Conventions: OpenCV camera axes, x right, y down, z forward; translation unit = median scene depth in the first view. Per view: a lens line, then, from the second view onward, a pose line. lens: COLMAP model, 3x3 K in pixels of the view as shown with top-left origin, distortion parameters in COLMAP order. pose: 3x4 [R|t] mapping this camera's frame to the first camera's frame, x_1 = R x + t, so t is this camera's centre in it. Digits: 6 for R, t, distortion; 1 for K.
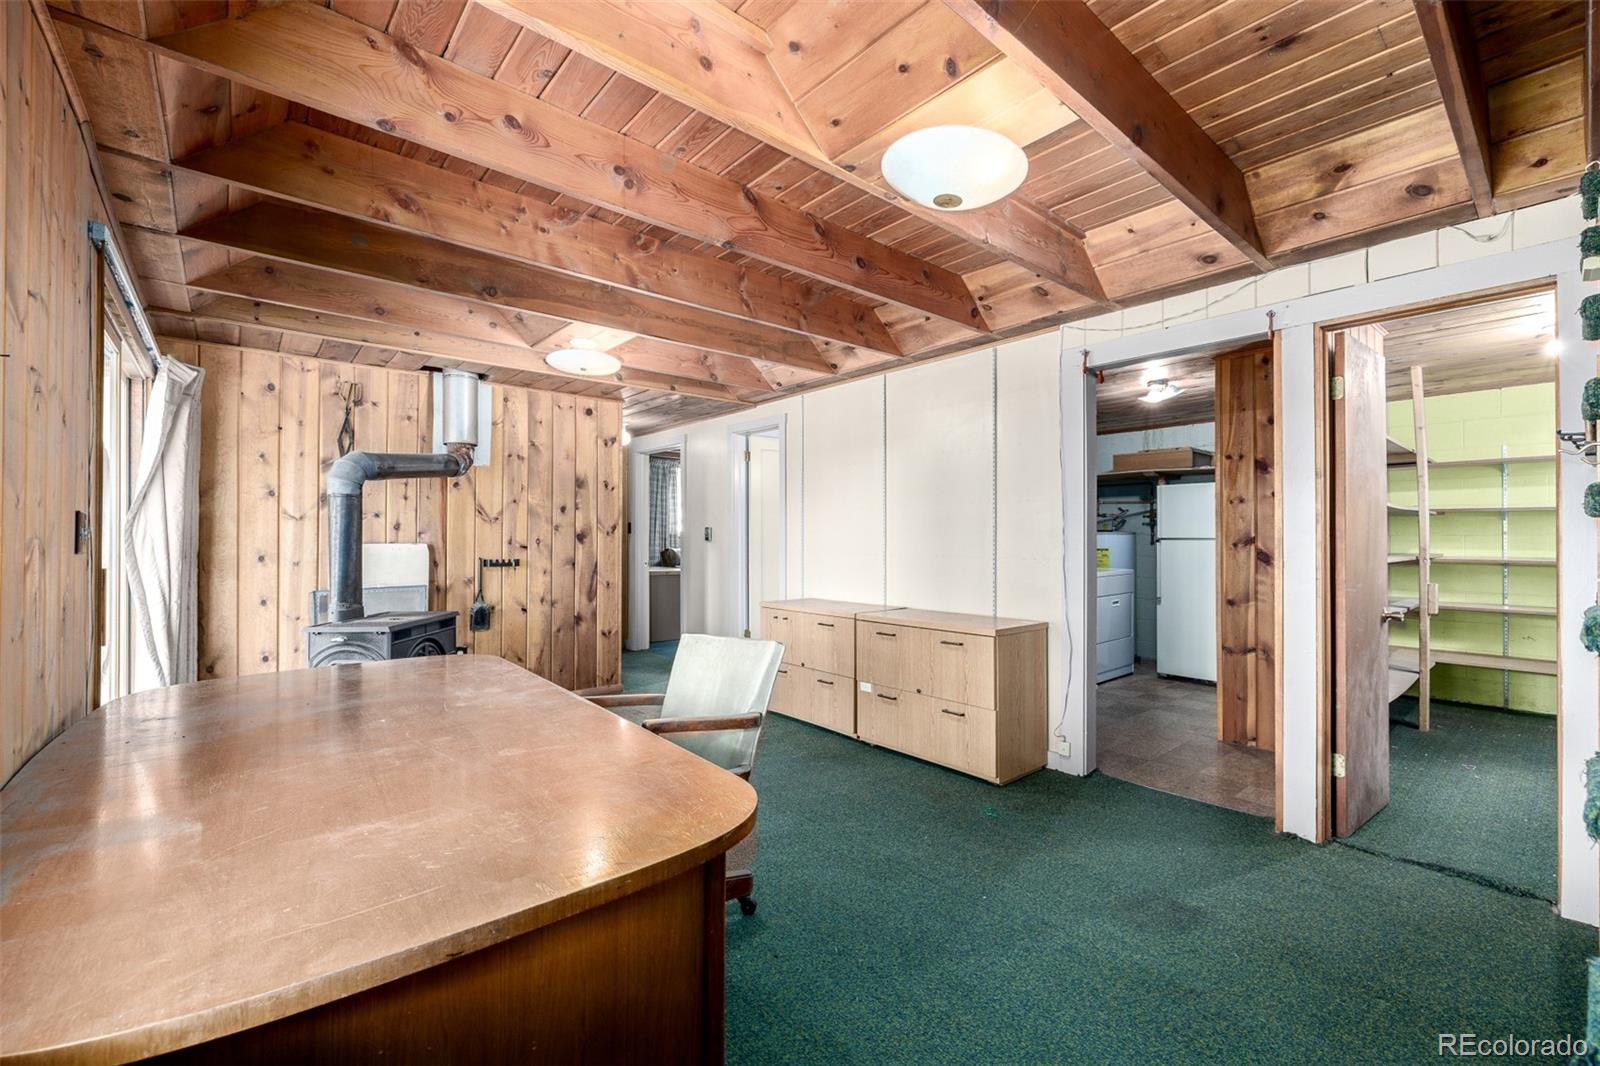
lens RADIAL K [[670.2, 0, 797.0], [0, 670.2, 536.9], [0, 0, 1]] dist [-0.000682, -0.000044]
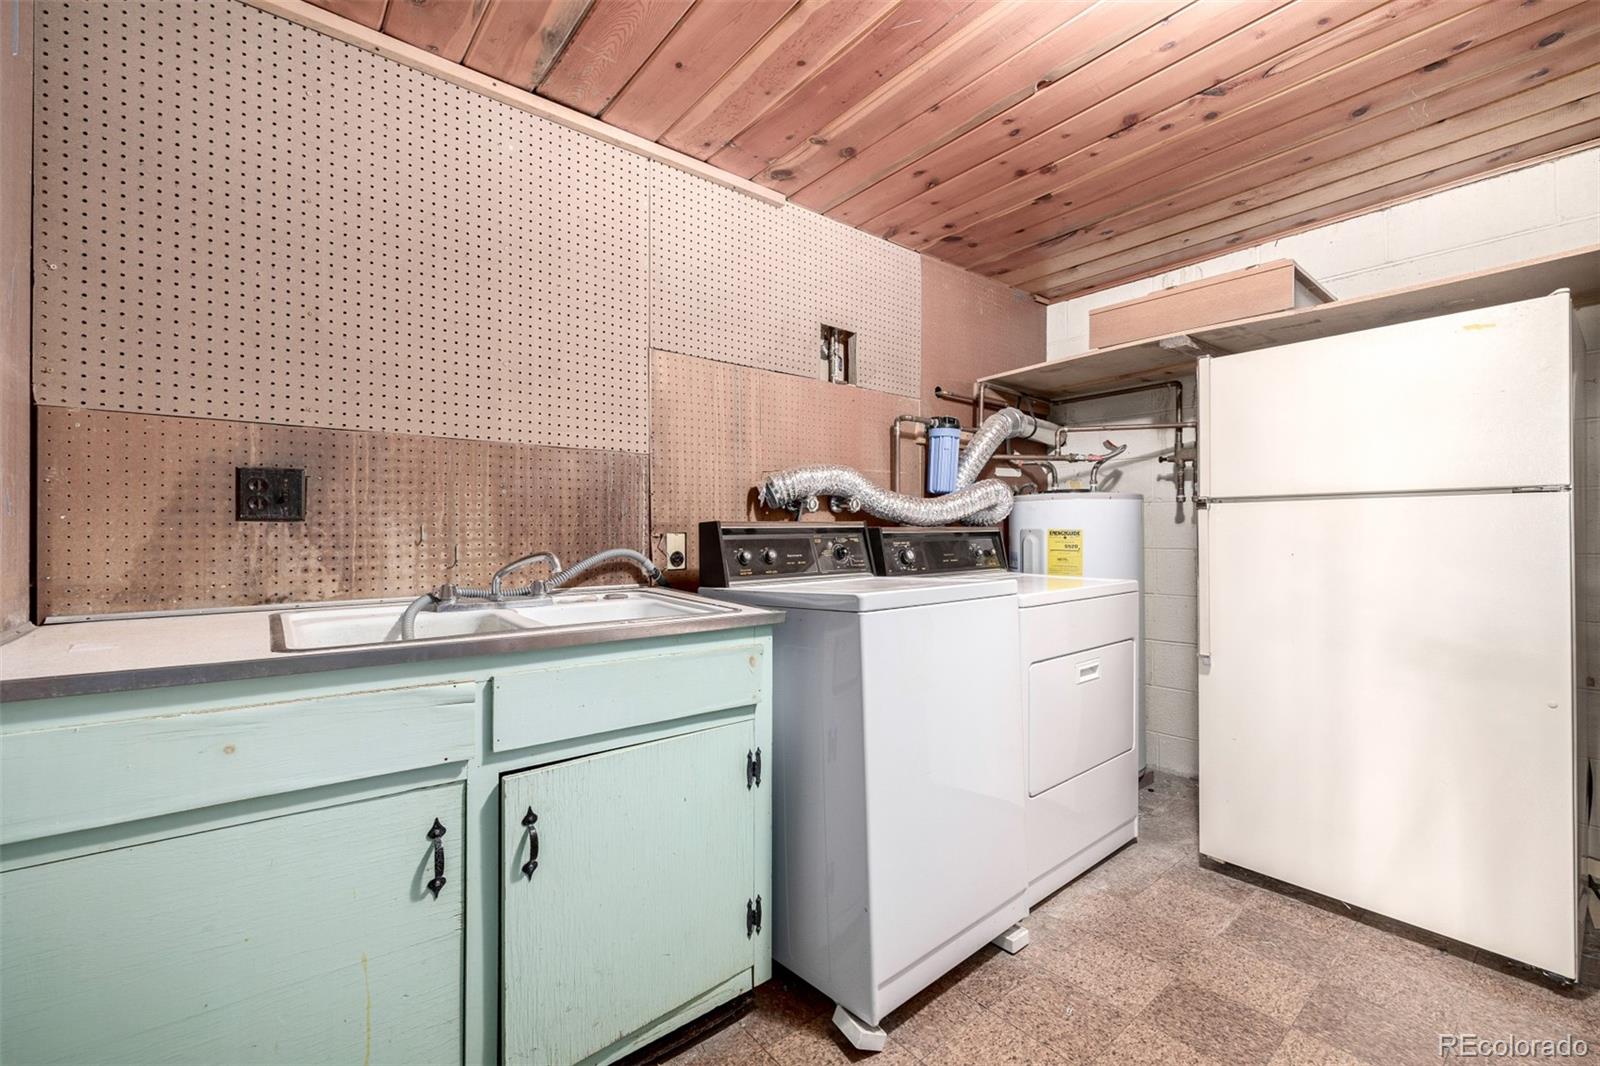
lens RADIAL K [[670.2, 0, 805.1], [0, 670.2, 532.3], [0, 0, 1]] dist [-0.000682, -0.000044]
pose [[0.999980, -0.005996, -0.002146, 0.307266], [0.006001, 0.999980, 0.002213, 0.017327], [0.002133, -0.002226, 0.999995, 0.604868]]
